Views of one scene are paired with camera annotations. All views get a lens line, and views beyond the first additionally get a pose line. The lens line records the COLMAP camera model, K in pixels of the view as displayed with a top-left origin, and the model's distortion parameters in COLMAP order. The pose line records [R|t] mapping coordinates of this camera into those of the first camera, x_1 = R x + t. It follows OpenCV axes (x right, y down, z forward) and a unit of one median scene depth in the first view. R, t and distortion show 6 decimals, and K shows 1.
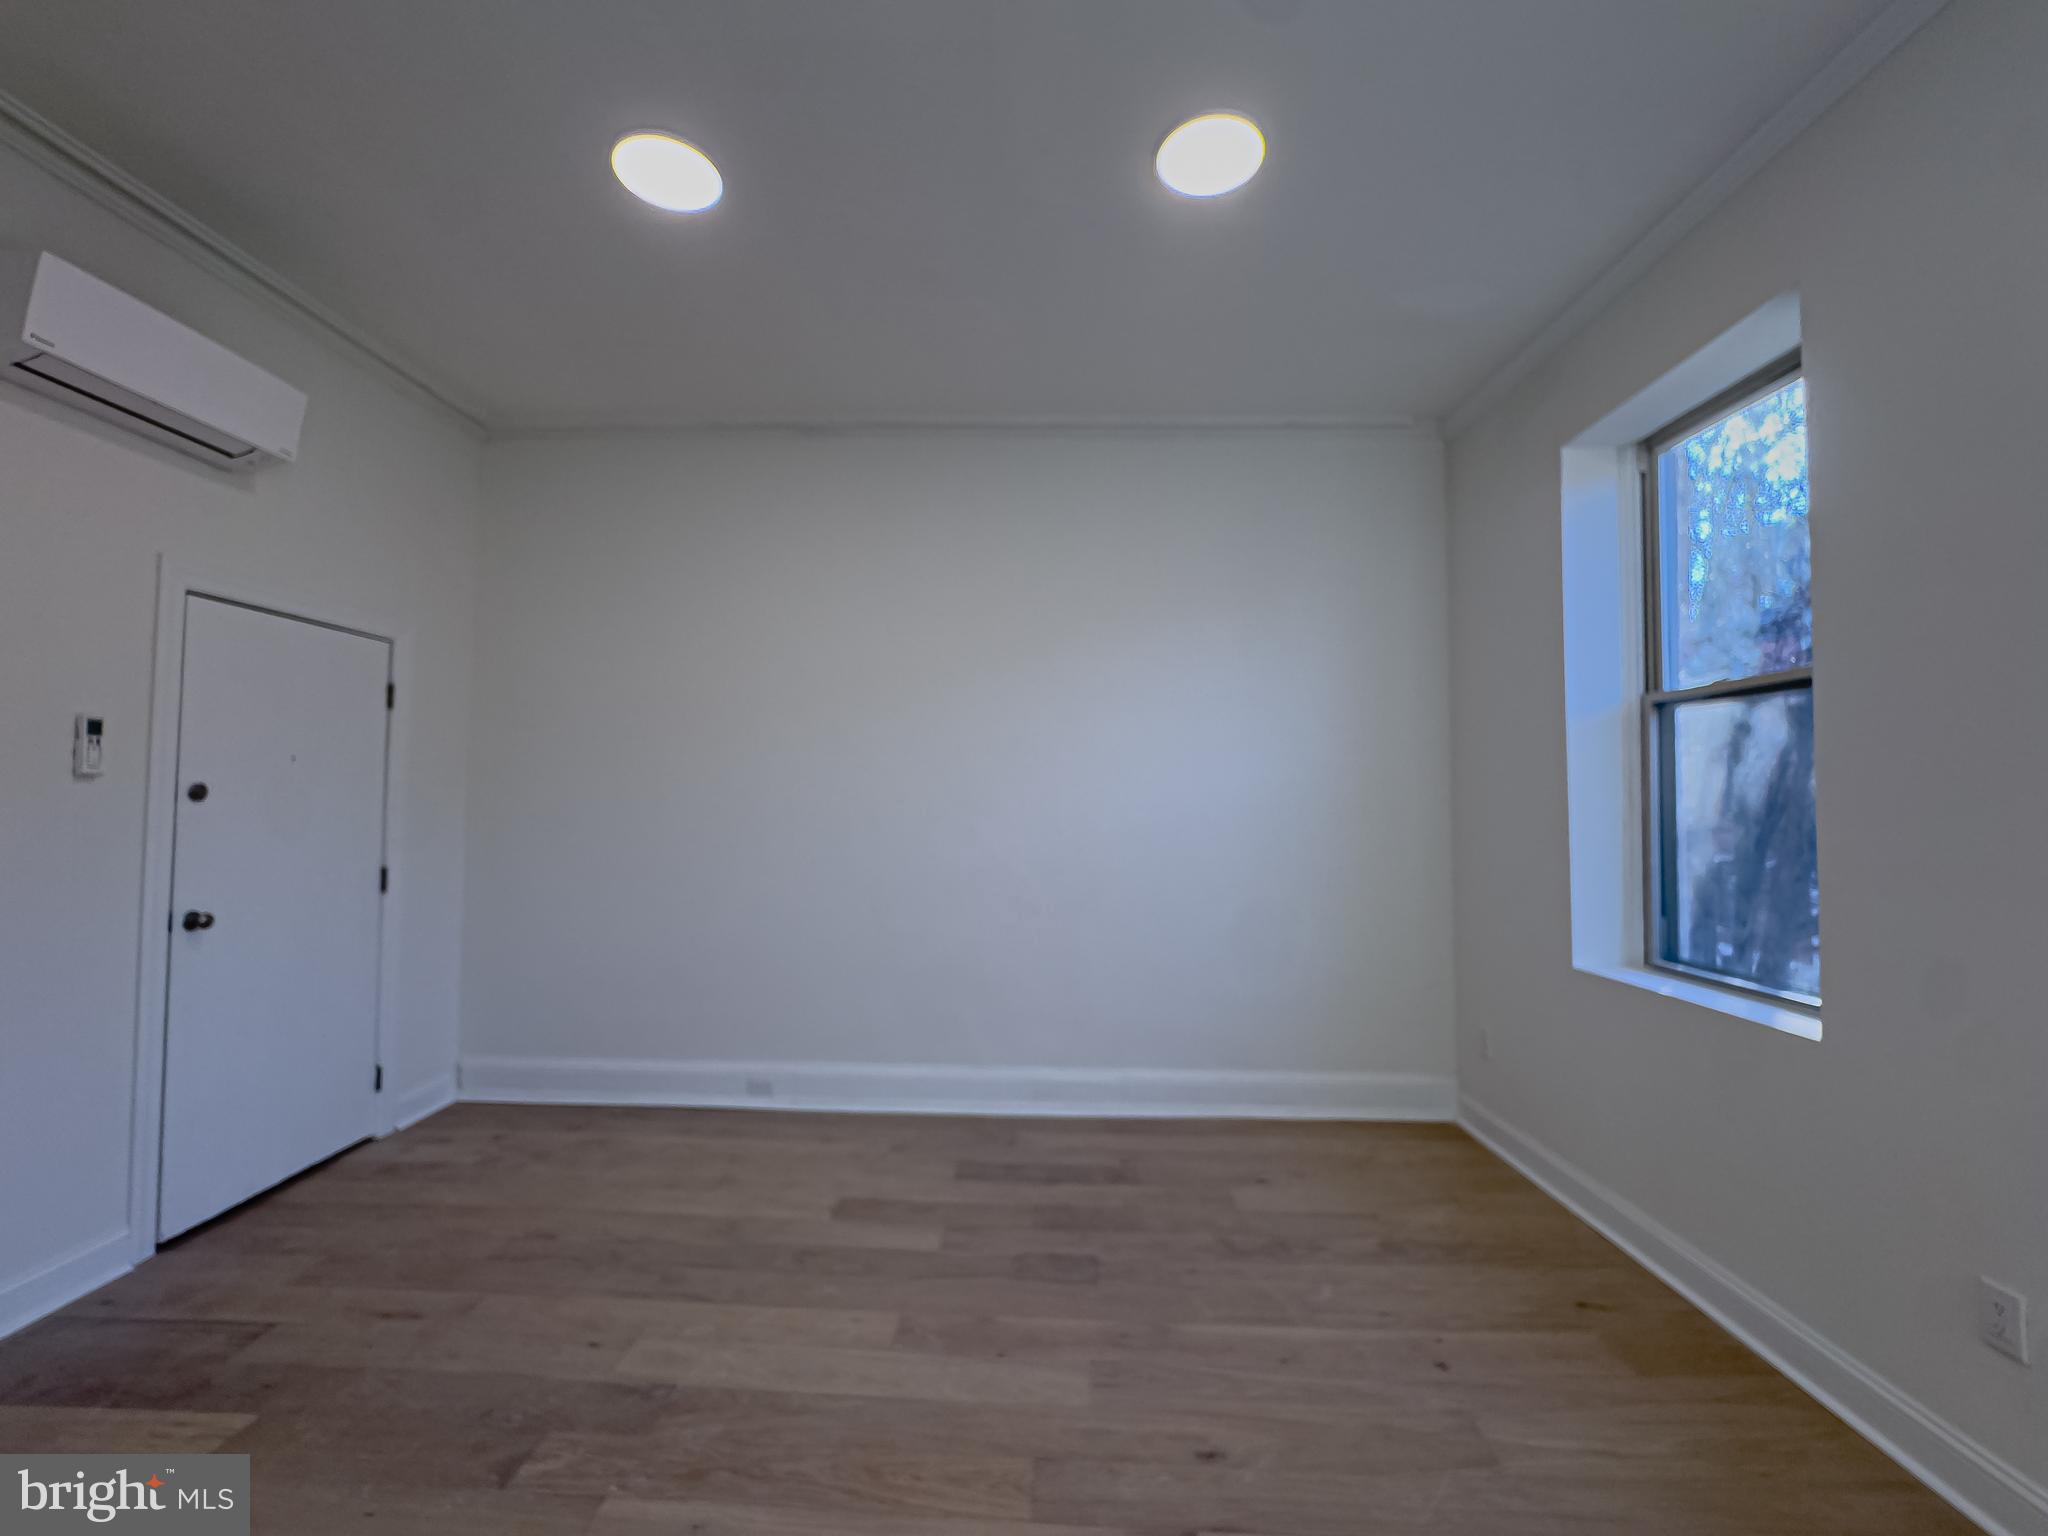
lens RADIAL K [[834.5, 0, 1025.8], [0, 834.5, 766.6], [0, 0, 1]] dist [-0.007323, -0.000301]
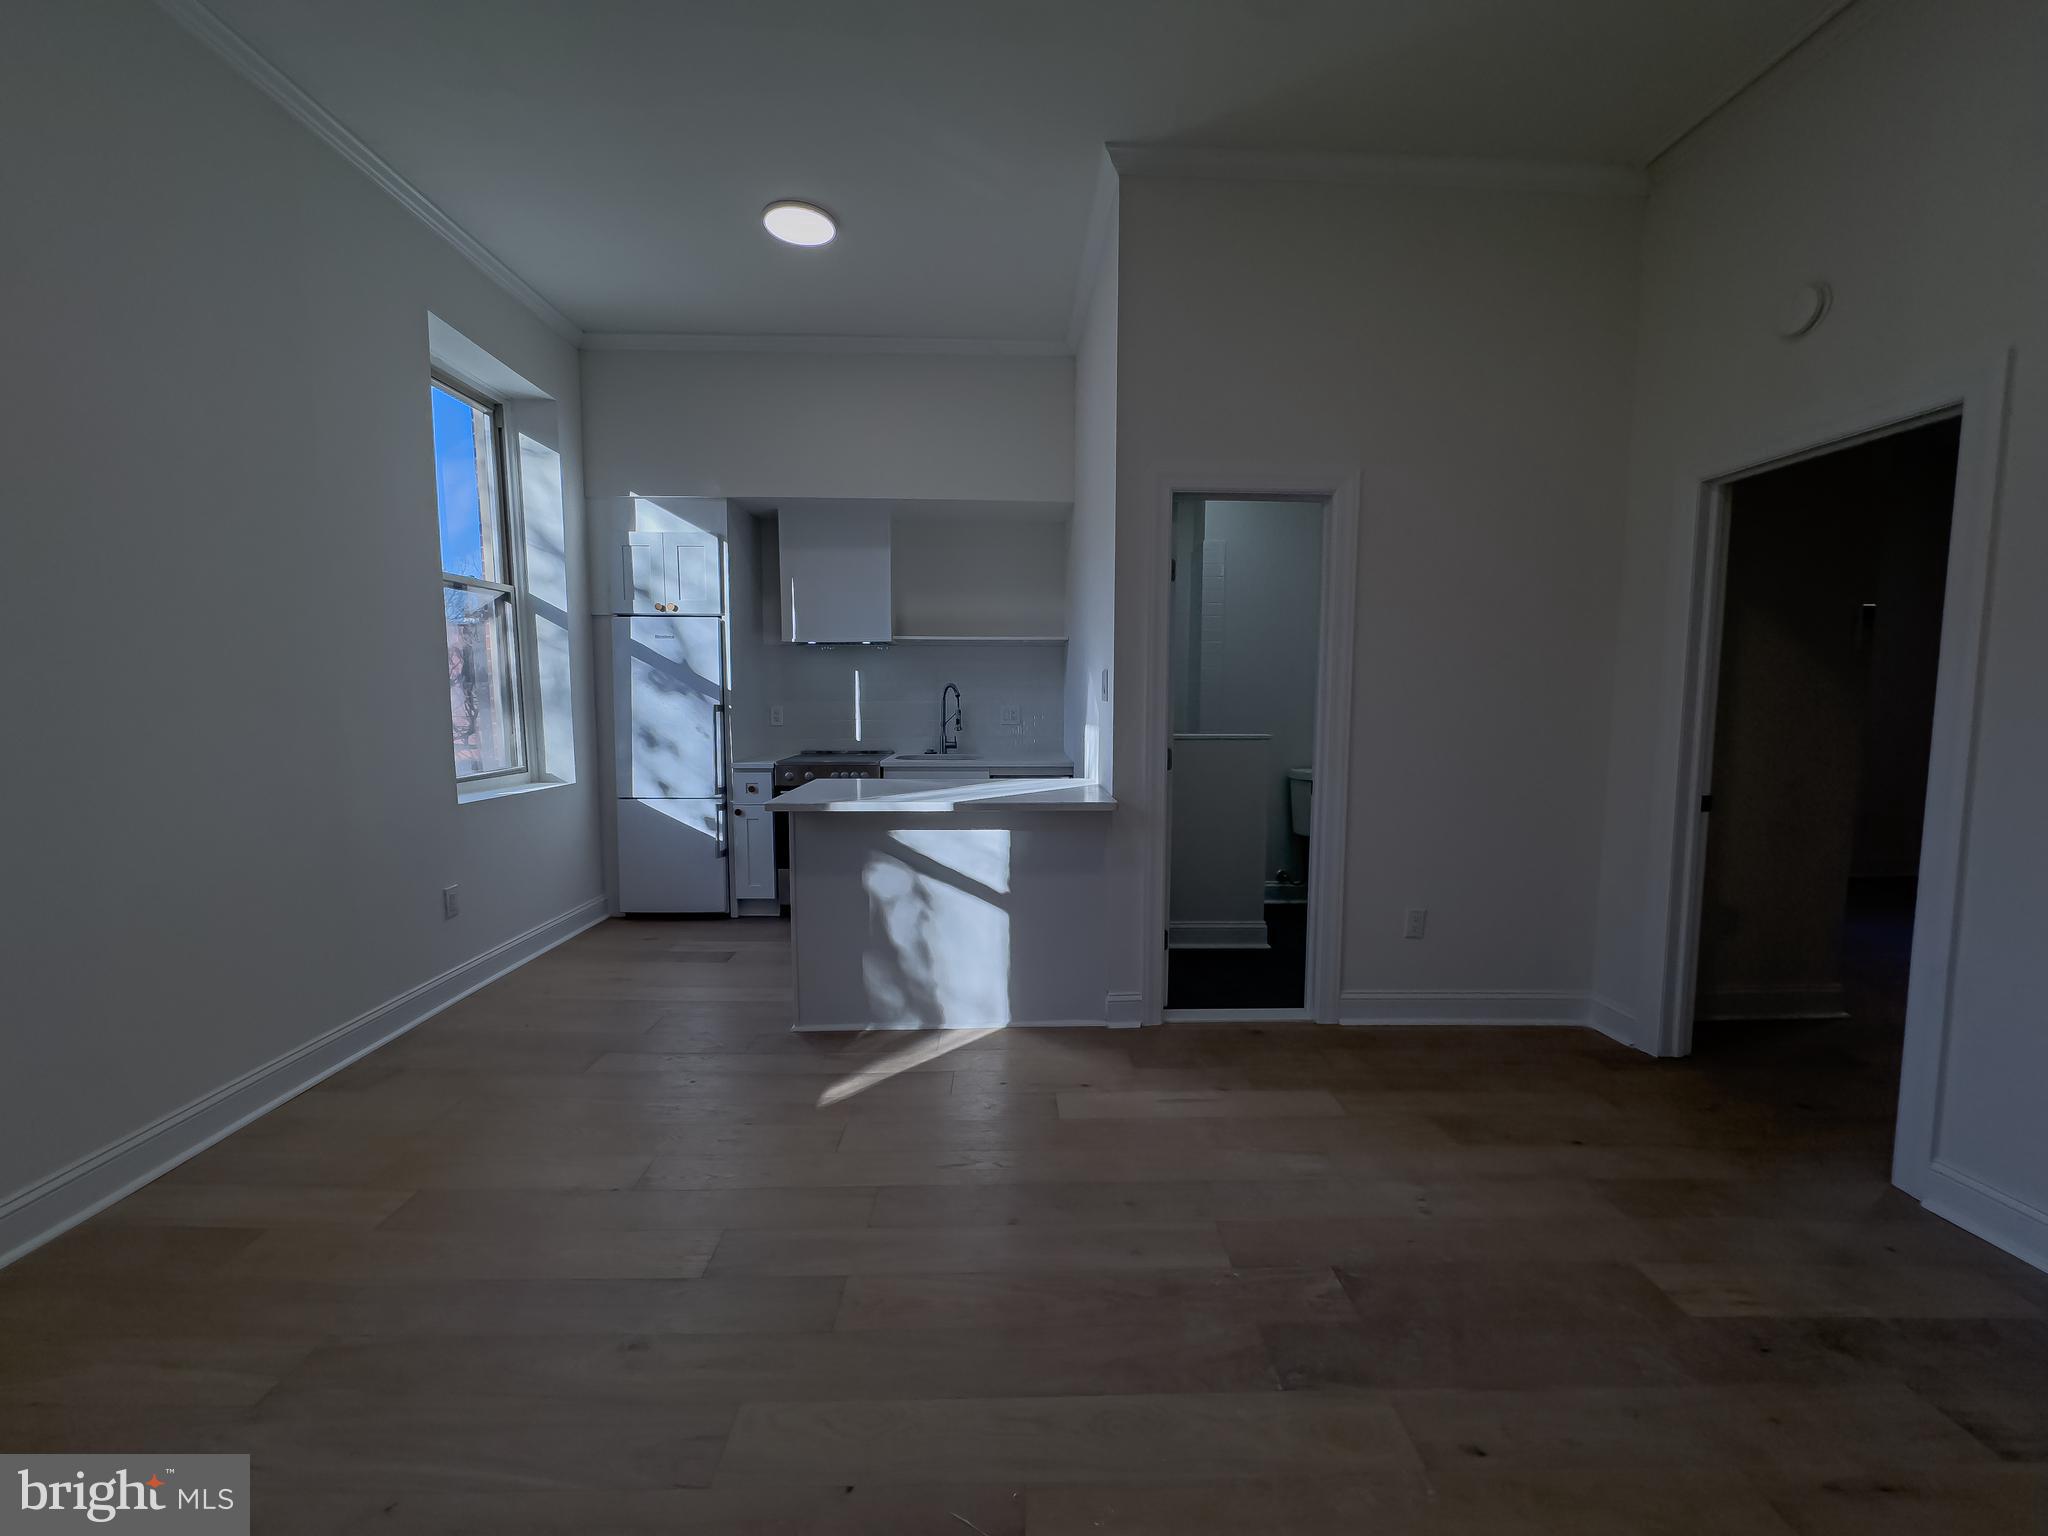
lens RADIAL K [[816.5, 0, 1025.3], [0, 816.5, 766.6], [0, 0, 1]] dist [-0.002445, -0.000302]
pose [[-0.997521, -0.003956, -0.070256, -0.088625], [-0.007506, 0.998703, 0.050351, 0.094540], [0.069966, 0.050753, -0.996257, 1.191907]]
